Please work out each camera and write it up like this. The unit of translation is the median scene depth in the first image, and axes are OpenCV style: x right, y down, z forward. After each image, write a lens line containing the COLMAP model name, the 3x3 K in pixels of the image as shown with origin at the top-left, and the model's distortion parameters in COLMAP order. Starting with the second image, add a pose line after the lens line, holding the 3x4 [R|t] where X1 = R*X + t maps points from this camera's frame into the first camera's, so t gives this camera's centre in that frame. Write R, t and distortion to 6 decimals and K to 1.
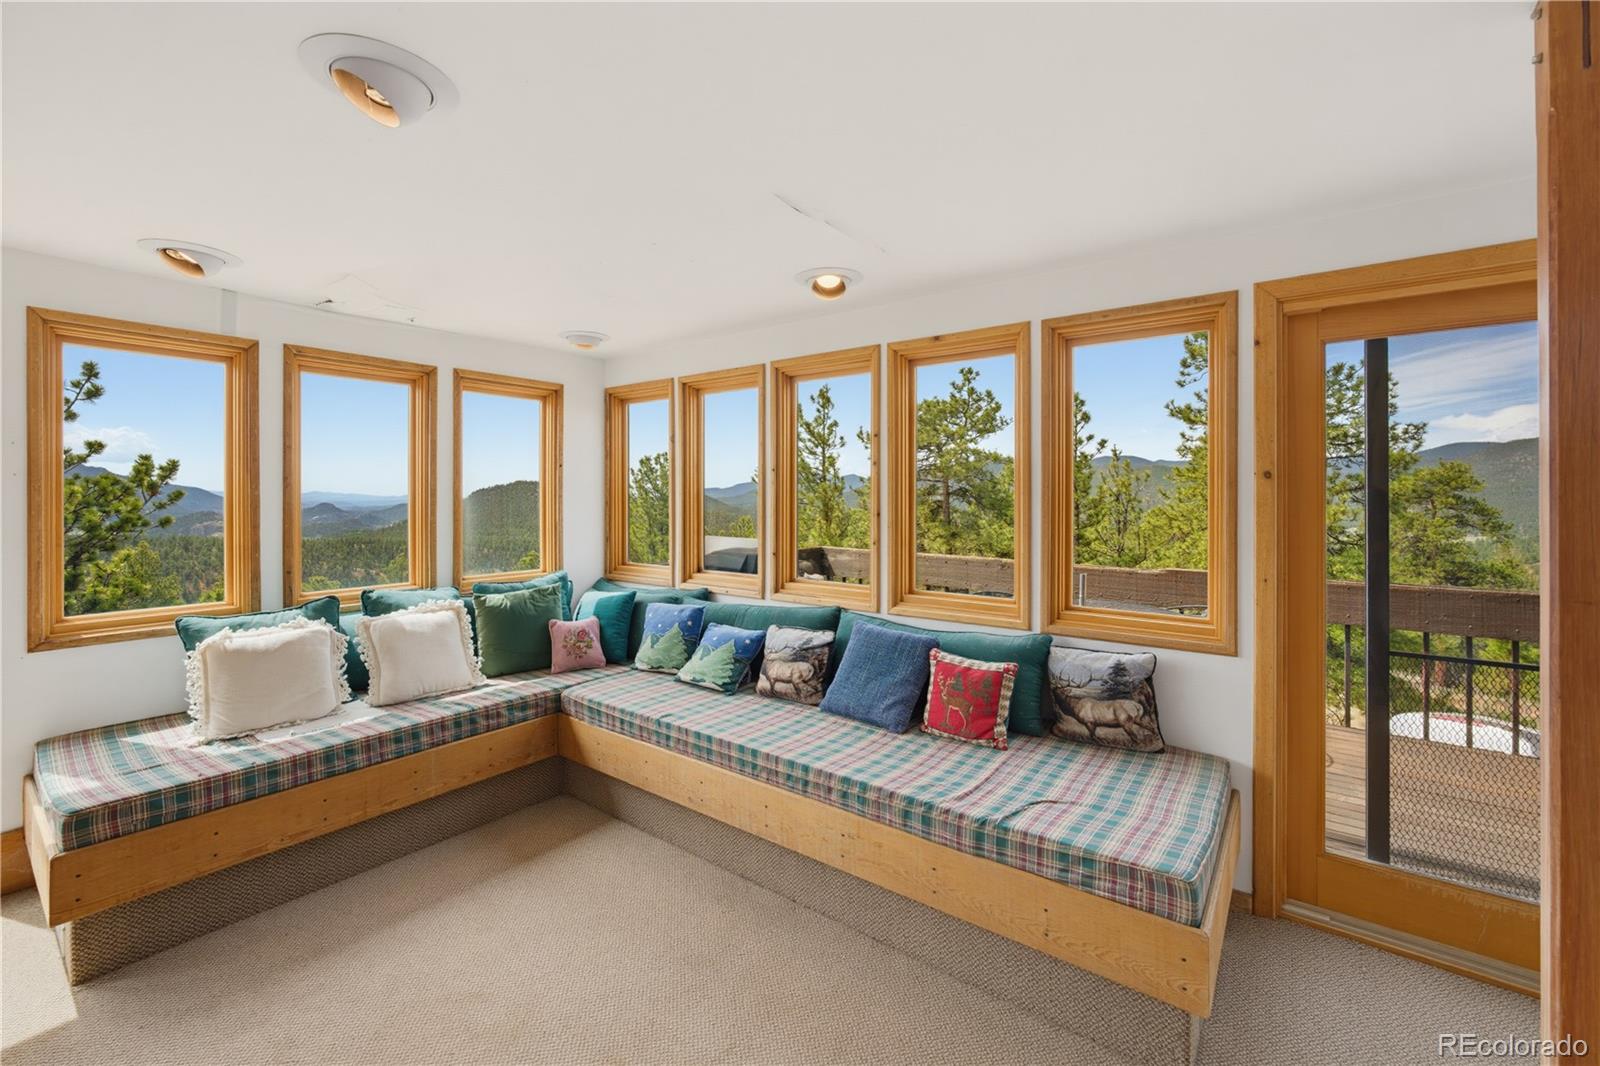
lens RADIAL K [[660.6, 0, 799.0], [0, 660.6, 502.2], [0, 0, 1]] dist [0.001234, -0.000028]
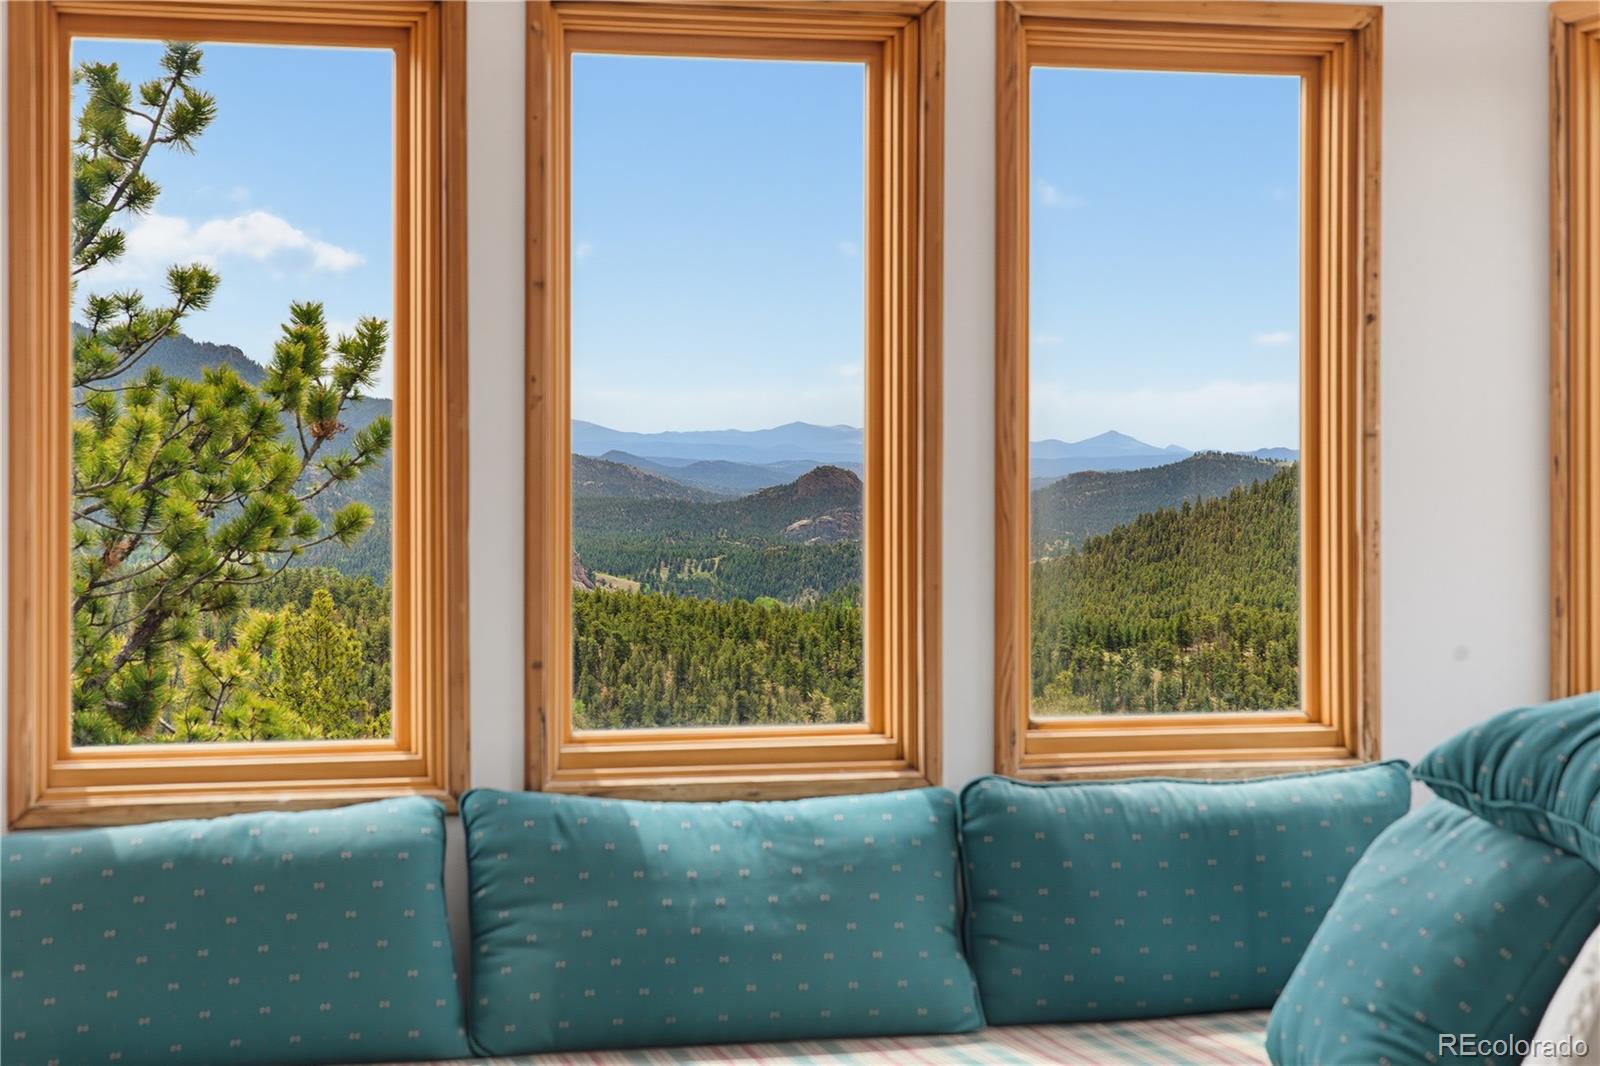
lens RADIAL K [[3211.5, 0, 800.6], [0, 3211.5, 530.1], [0, 0, 1]] dist [0.004039, 0.000000]
pose [[0.801728, 0.016964, -0.597448, 0.219822], [-0.006427, 0.999784, 0.019762, 0.004862], [0.597654, -0.012004, 0.801664, -0.155135]]
